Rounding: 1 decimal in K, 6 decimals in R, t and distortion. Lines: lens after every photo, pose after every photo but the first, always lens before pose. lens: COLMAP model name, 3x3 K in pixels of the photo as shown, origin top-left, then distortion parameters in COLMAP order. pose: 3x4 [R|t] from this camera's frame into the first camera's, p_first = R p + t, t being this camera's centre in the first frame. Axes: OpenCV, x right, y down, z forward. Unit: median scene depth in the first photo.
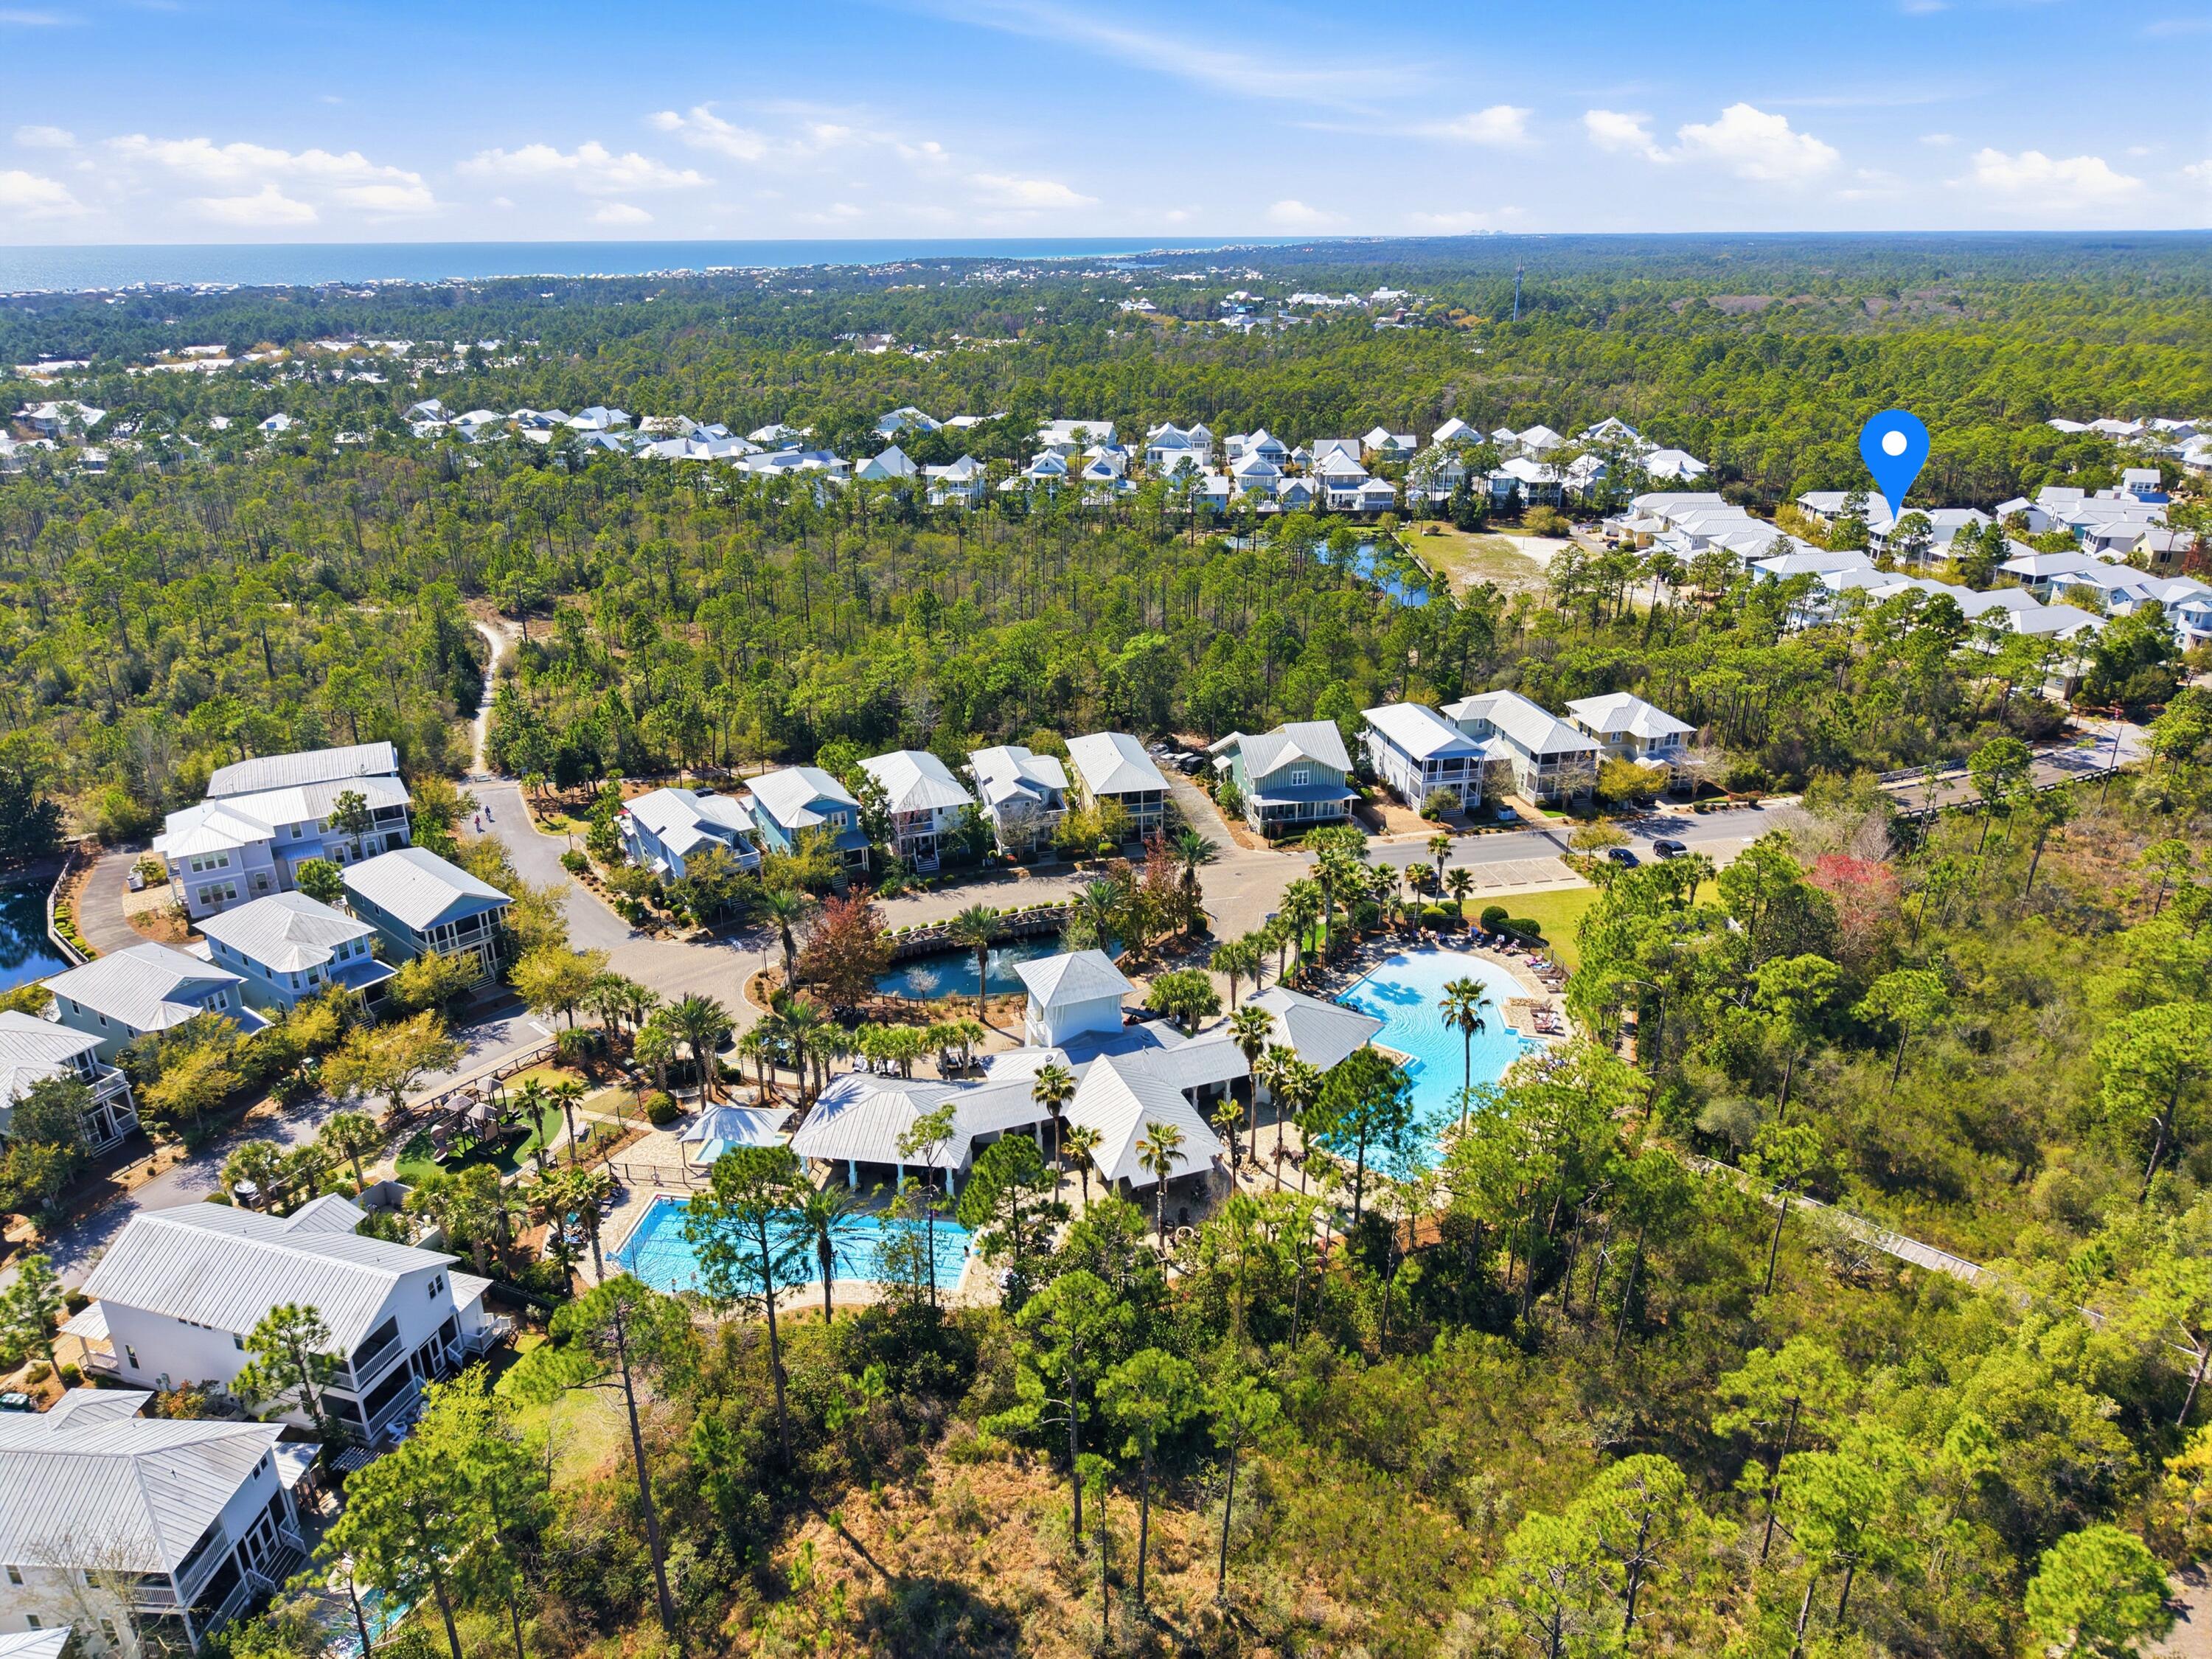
lens RADIAL K [[1468.9, 0, 1106.0], [0, 1468.9, 829.5], [0, 0, 1]] dist [-0.002214, 0.004198]
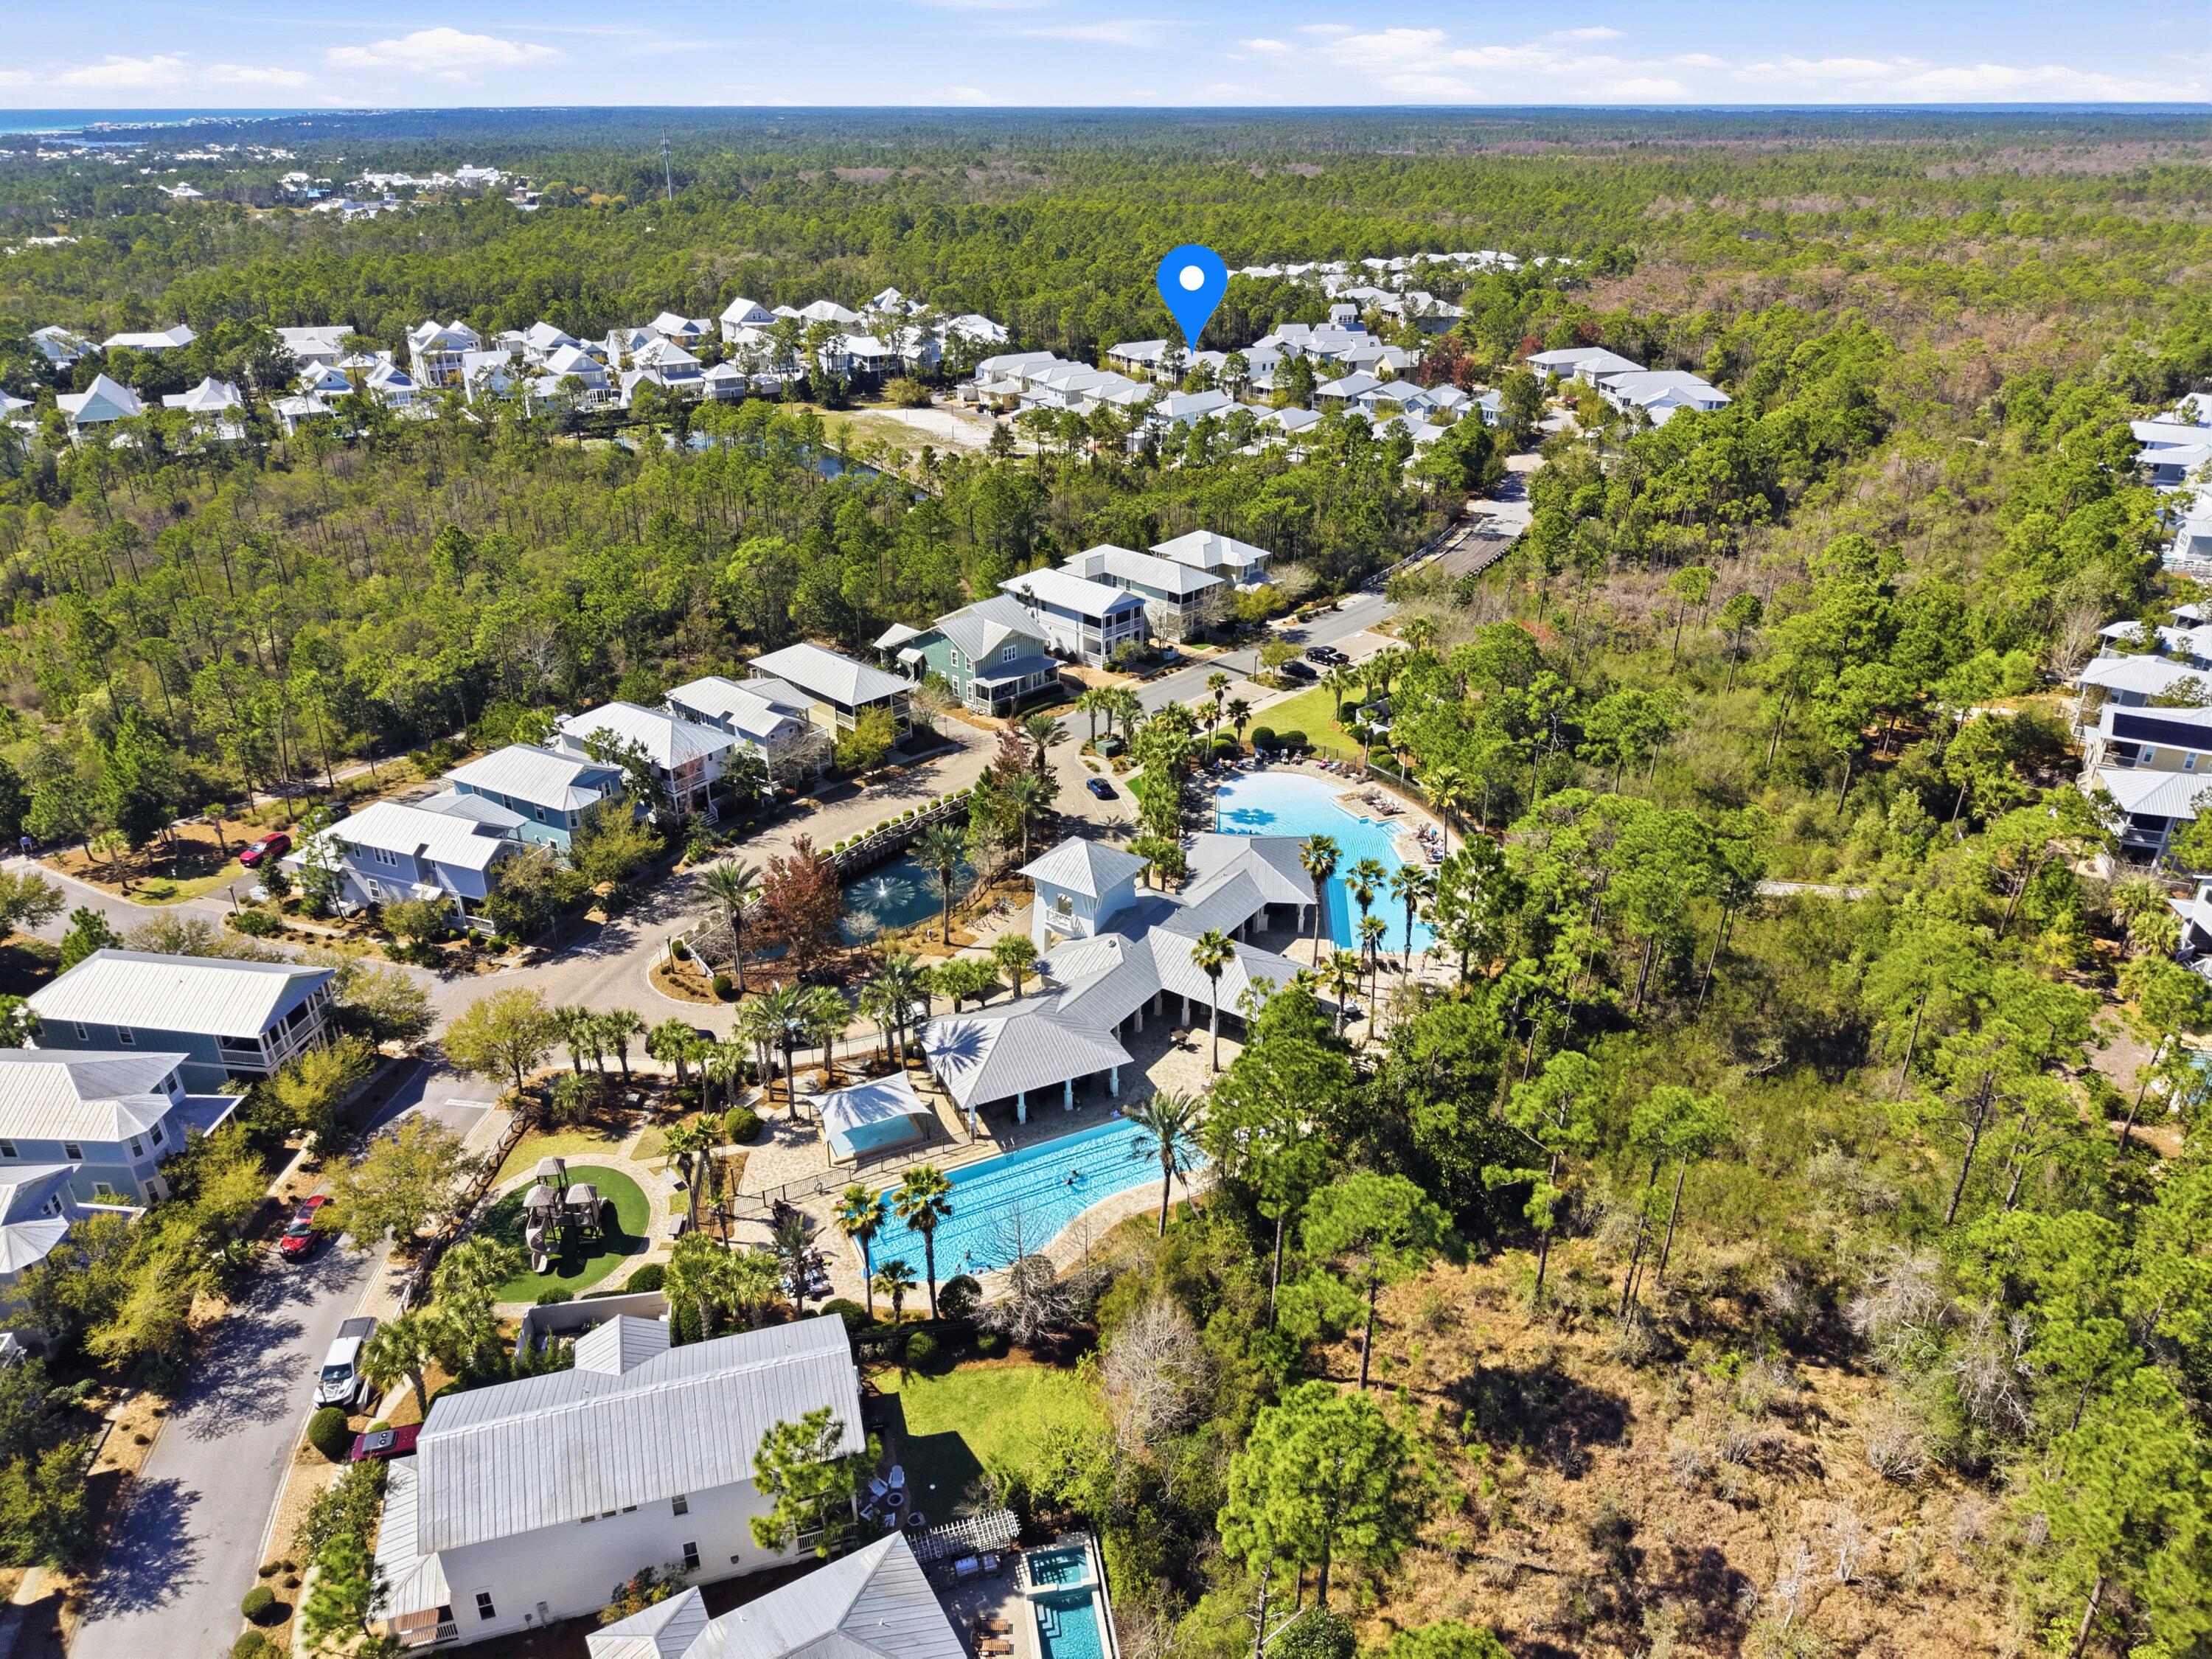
lens RADIAL K [[1487.3, 0, 1103.4], [0, 1487.3, 824.0], [0, 0, 1]] dist [0.009102, -0.005898]
pose [[0.832563, -0.237741, 0.500318, -0.335918], [0.205501, 0.971323, 0.119586, -0.028409], [-0.514401, 0.003253, 0.857543, 0.086453]]
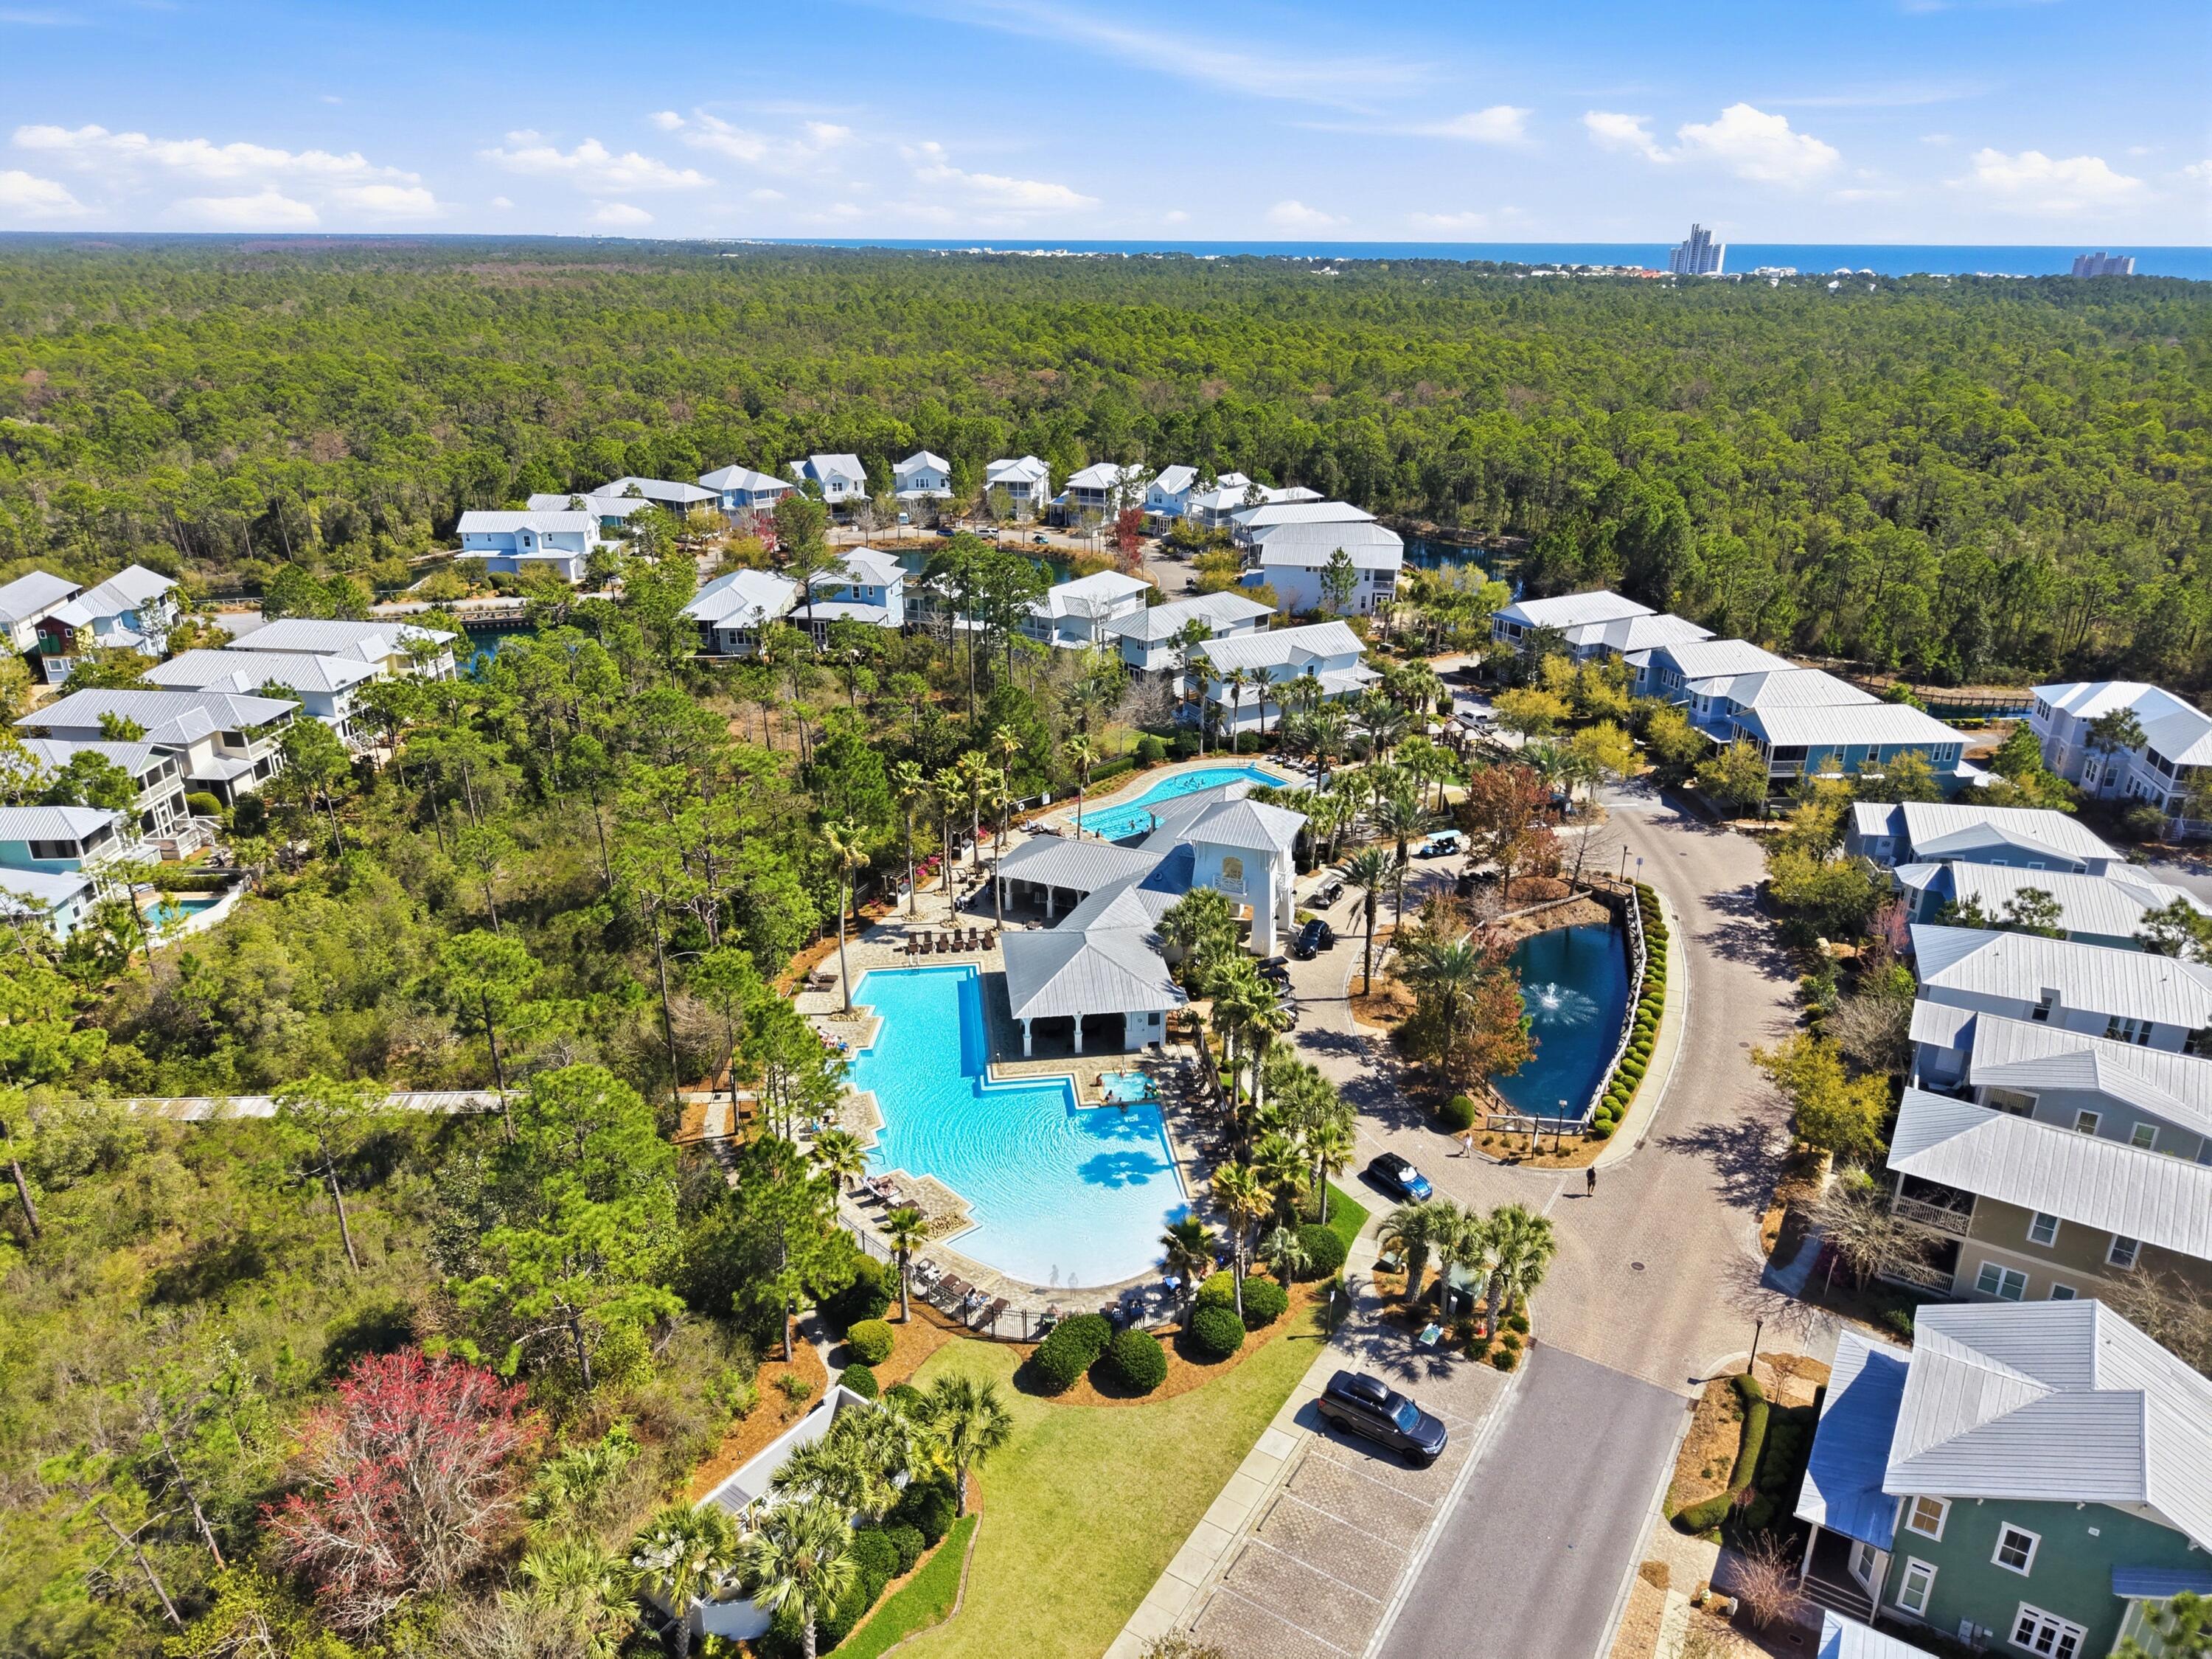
lens RADIAL K [[1484.1, 0, 1106.0], [0, 1484.1, 829.5], [0, 0, 1]] dist [0.030102, -0.030495]
pose [[-0.693391, 0.270715, -0.667774, 0.437428], [-0.272632, 0.759280, 0.590902, -0.281378], [0.666994, 0.591783, -0.452672, 0.900065]]
